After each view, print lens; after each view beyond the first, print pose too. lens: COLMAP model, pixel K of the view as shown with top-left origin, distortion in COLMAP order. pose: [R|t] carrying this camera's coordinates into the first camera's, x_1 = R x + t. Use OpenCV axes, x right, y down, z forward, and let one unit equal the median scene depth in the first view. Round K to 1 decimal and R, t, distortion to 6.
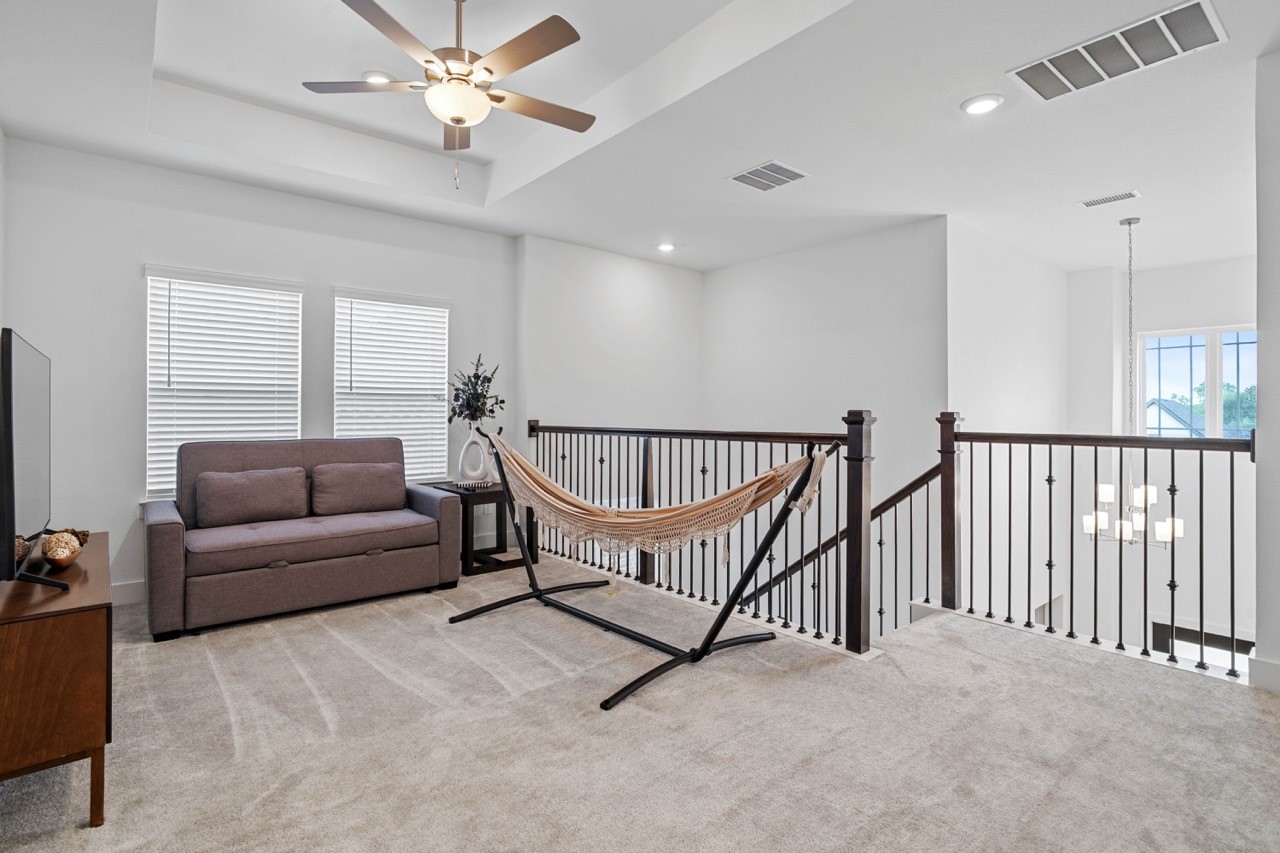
lens RADIAL K [[609.9, 0, 634.9], [0, 609.9, 417.1], [0, 0, 1]] dist [-0.001135, 0.000664]
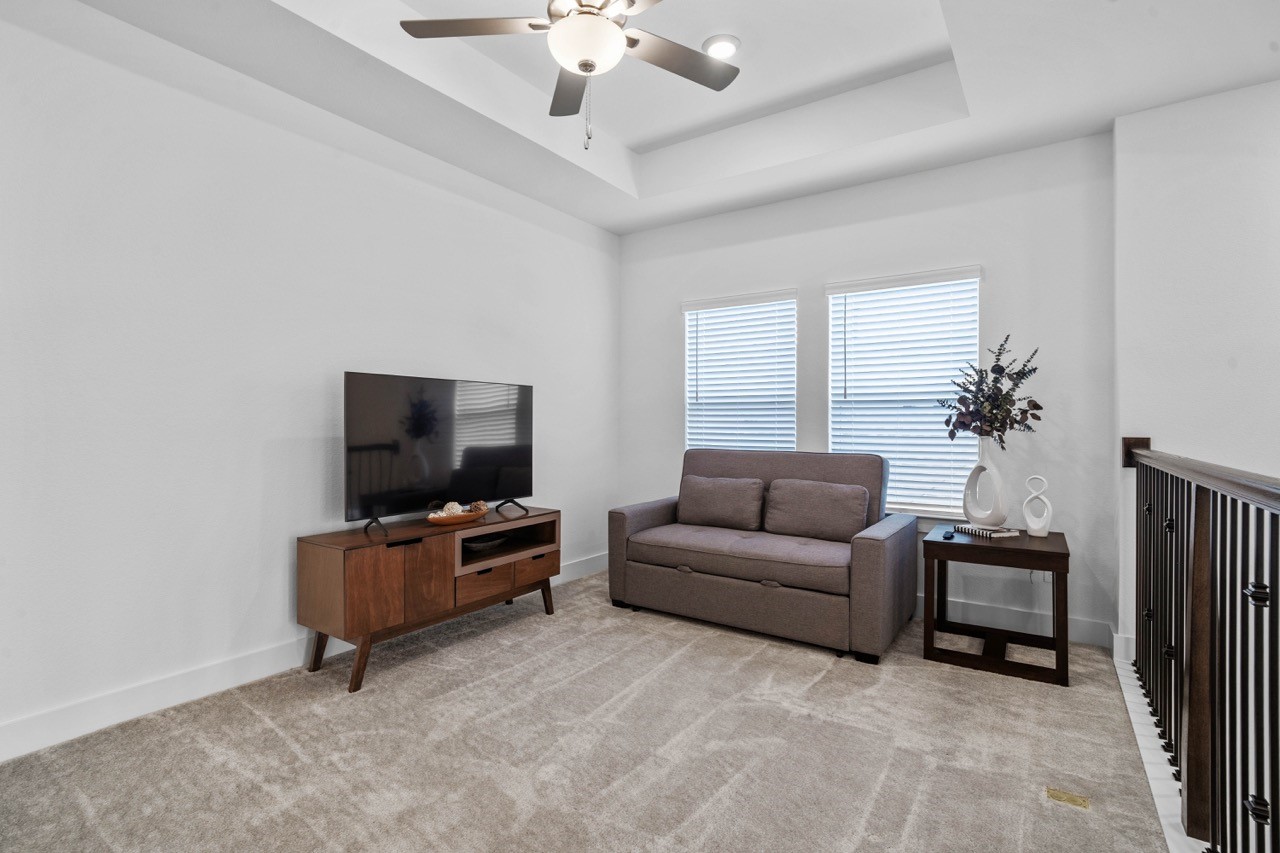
lens RADIAL K [[609.9, 0, 636.6], [0, 609.9, 423.3], [0, 0, 1]] dist [-0.001135, 0.000664]
pose [[0.270538, 0.005165, -0.962695, 0.327399], [-0.007331, 0.999968, 0.003304, -0.009110], [0.962681, 0.006164, 0.270567, 0.524193]]
